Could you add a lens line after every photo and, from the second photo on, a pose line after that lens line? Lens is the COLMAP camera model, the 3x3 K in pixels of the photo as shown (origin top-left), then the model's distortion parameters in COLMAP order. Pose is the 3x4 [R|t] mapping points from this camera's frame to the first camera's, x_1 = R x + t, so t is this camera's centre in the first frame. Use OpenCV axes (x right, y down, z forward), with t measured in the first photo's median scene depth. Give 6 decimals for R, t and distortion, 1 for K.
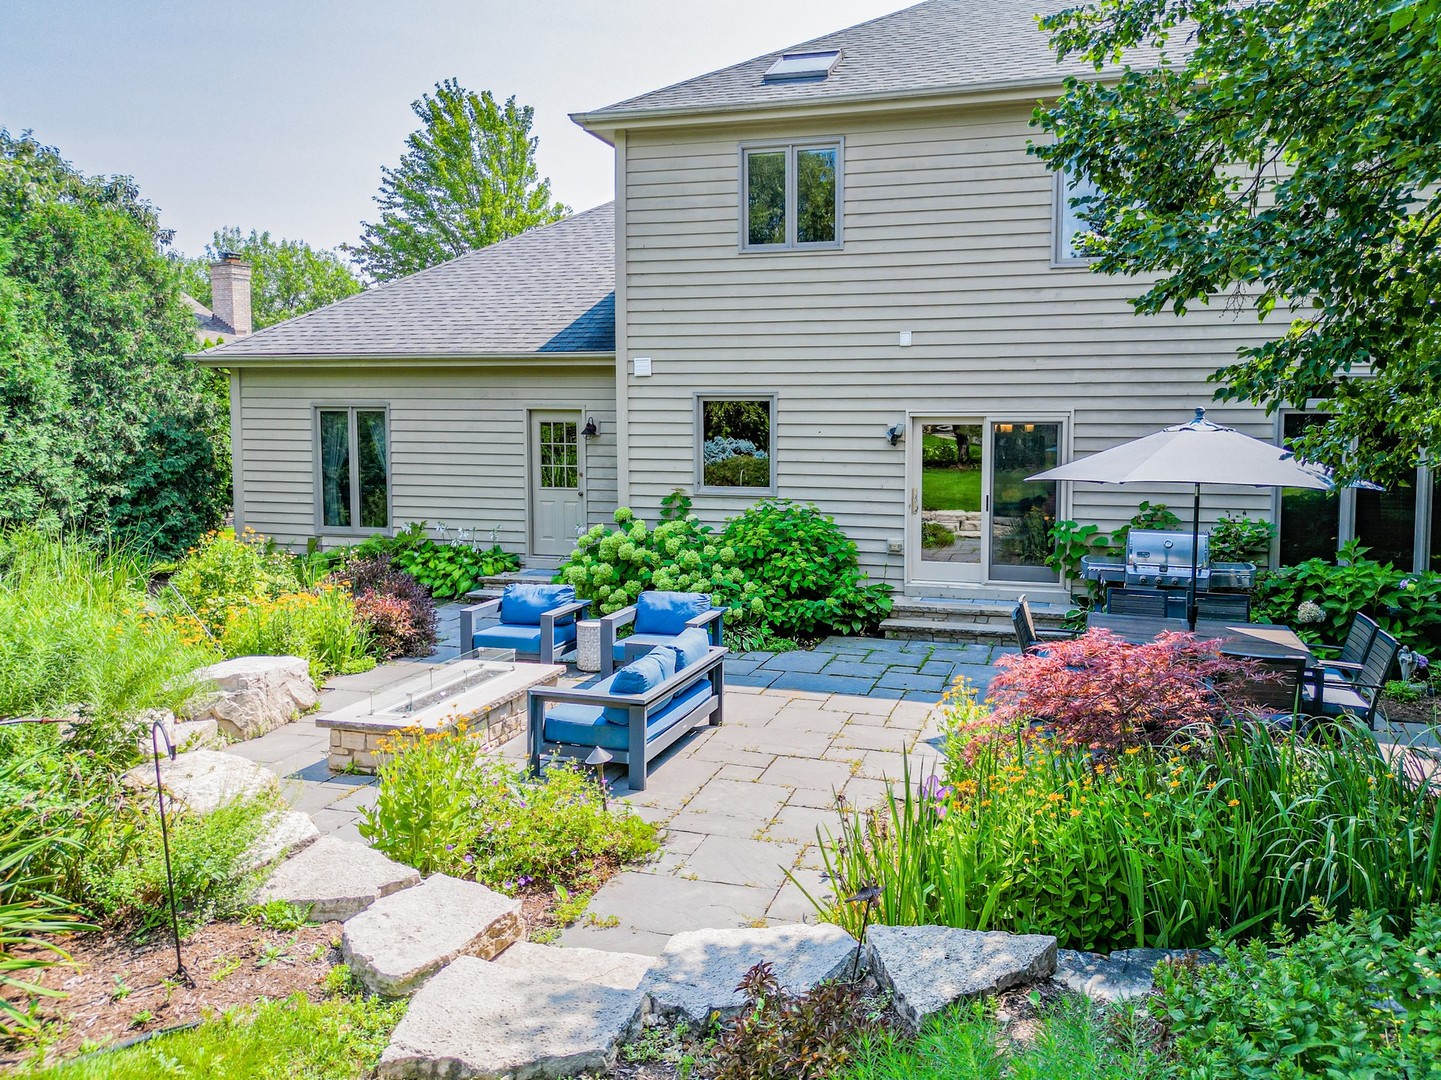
lens RADIAL K [[1090.4, 0, 722.3], [0, 1090.4, 504.1], [0, 0, 1]] dist [0.053830, -0.086679]
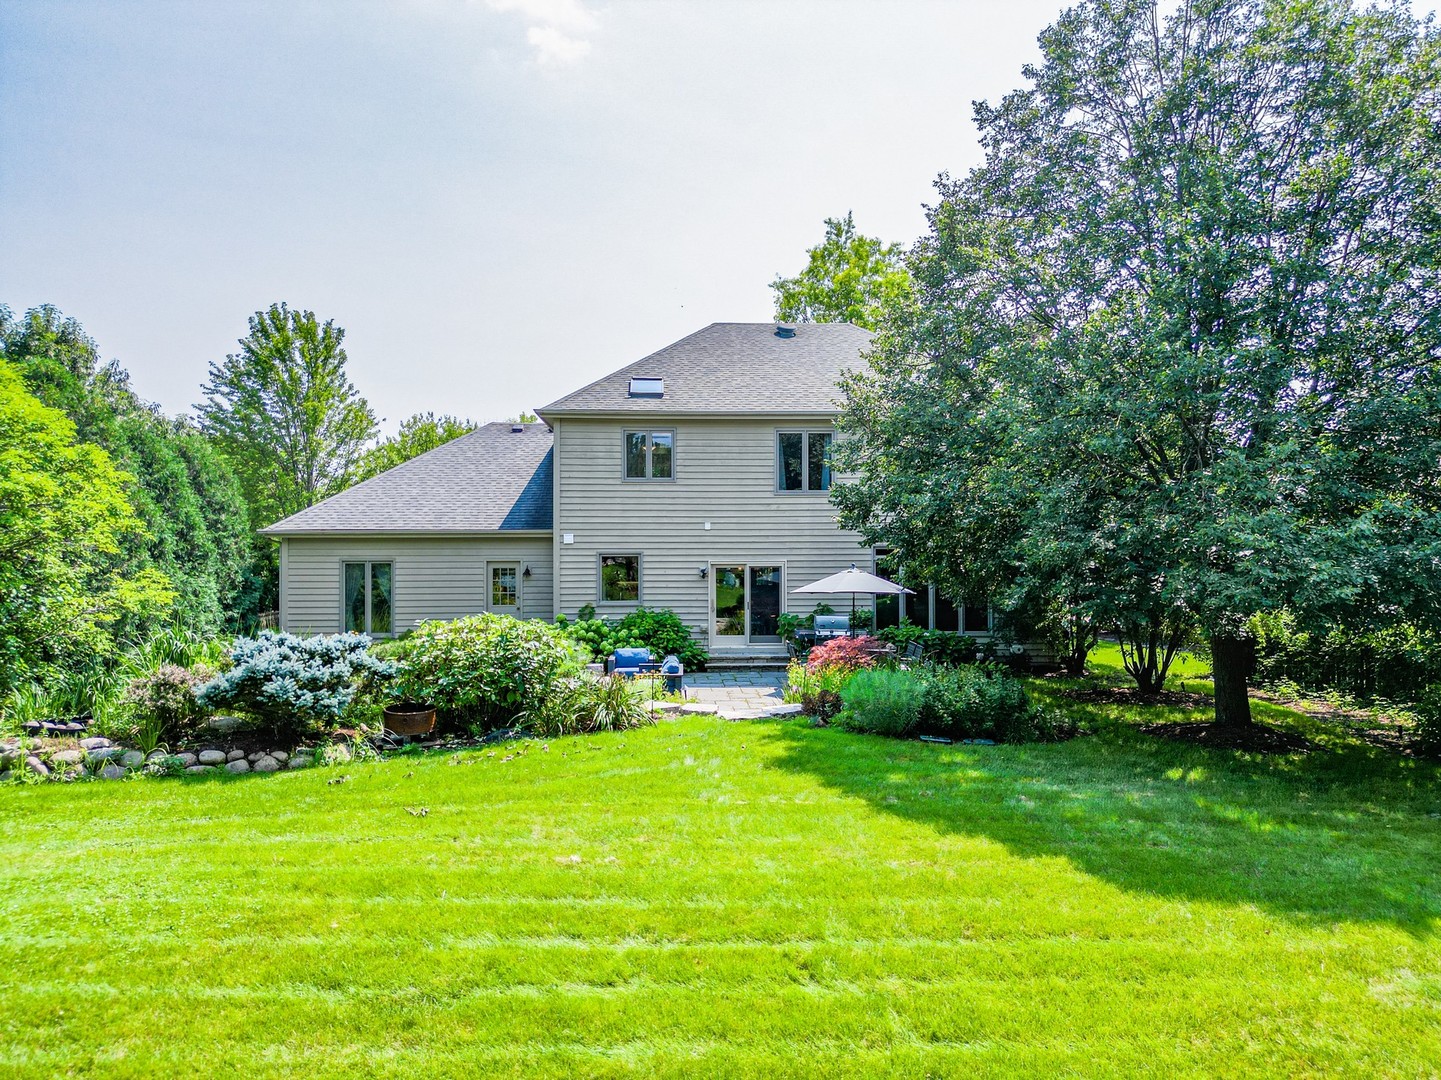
lens RADIAL K [[1005.4, 0, 697.3], [0, 1005.4, 546.8], [0, 0, 1]] dist [0.062738, -0.059576]
pose [[0.951324, -0.007591, 0.308098, -0.410925], [0.032947, 0.996473, -0.077181, 0.030327], [-0.306426, 0.083575, 0.948219, -0.738576]]
